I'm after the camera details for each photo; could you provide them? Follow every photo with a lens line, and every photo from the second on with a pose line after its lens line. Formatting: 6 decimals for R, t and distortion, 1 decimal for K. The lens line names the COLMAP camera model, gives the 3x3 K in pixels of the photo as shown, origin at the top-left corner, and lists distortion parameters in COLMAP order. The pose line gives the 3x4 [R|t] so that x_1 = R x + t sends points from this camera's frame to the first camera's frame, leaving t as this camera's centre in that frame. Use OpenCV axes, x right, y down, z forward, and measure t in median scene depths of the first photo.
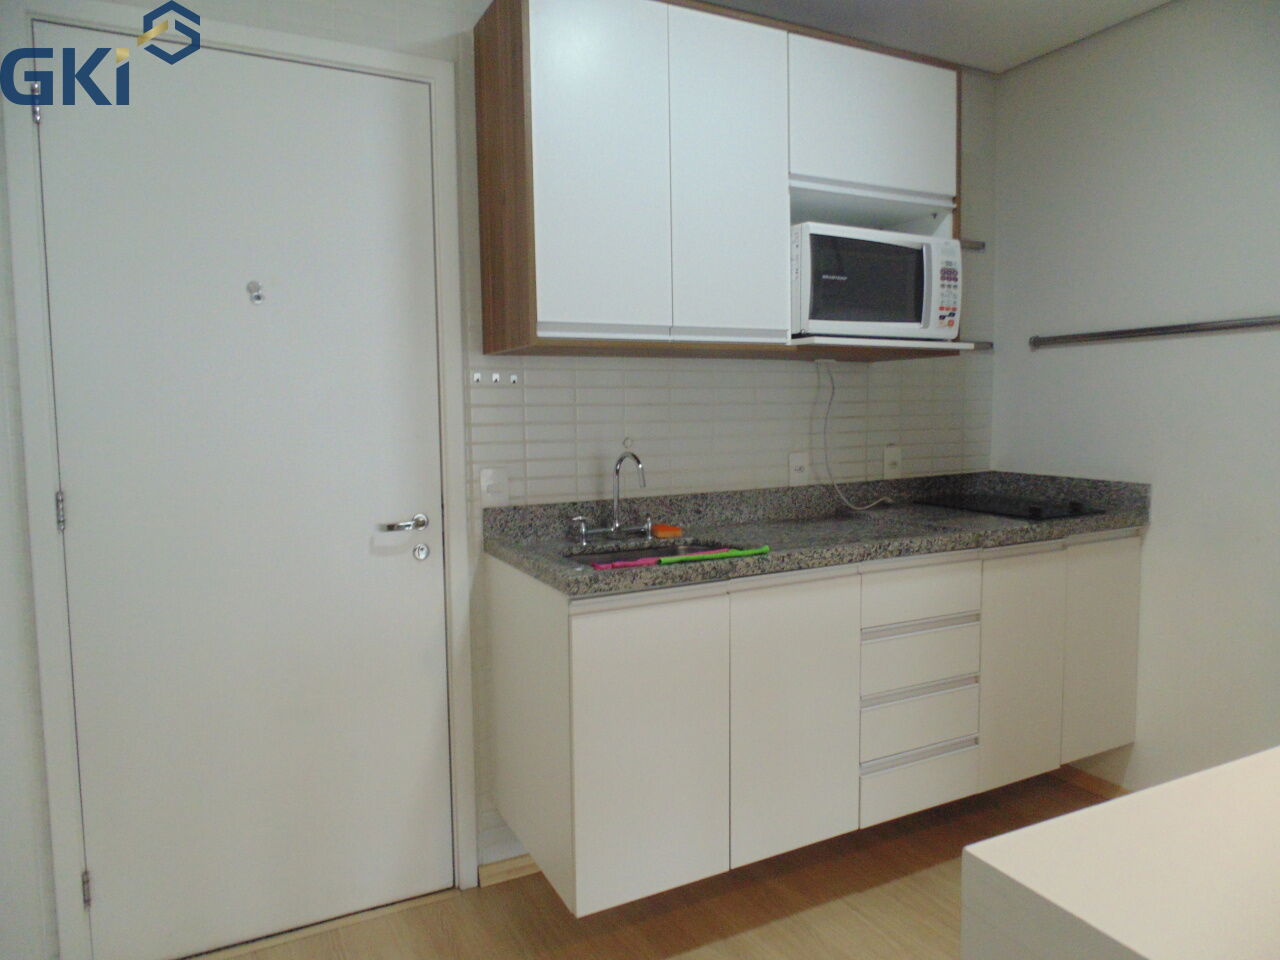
lens RADIAL K [[856.8, 0, 643.4], [0, 856.8, 474.4], [0, 0, 1]] dist [-0.019934, 0.006064]
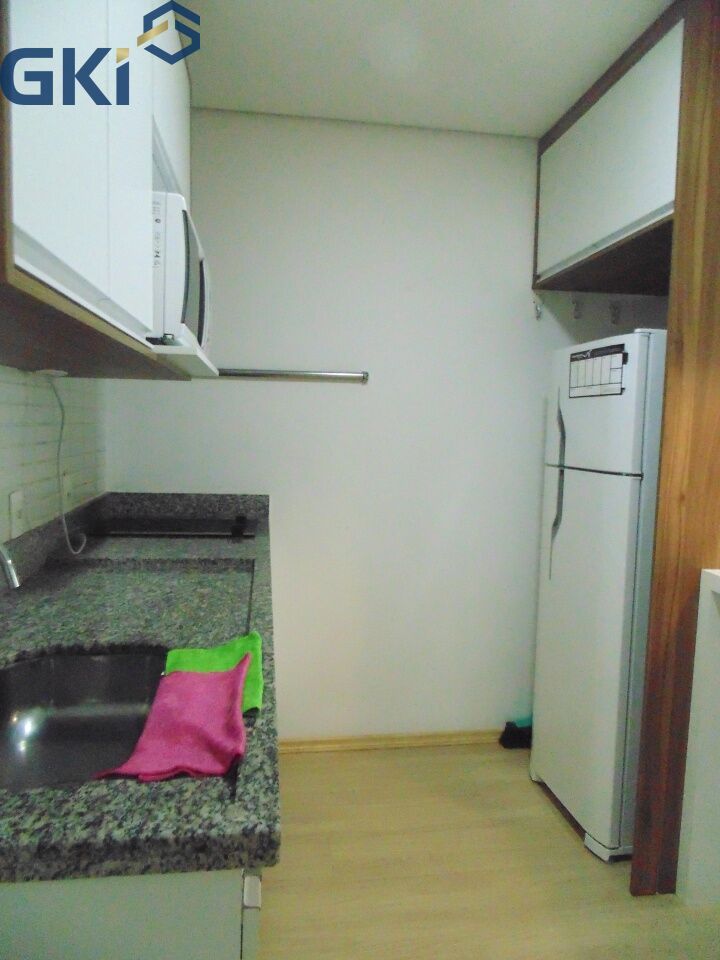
lens RADIAL K [[642.6, 0, 359.1], [0, 642.6, 477.2], [0, 0, 1]] dist [-0.019934, 0.006064]
pose [[0.315551, -0.057579, 0.947160, -0.271128], [0.046360, 0.997901, 0.045219, -0.053107], [-0.947775, 0.029641, 0.317558, 0.586312]]
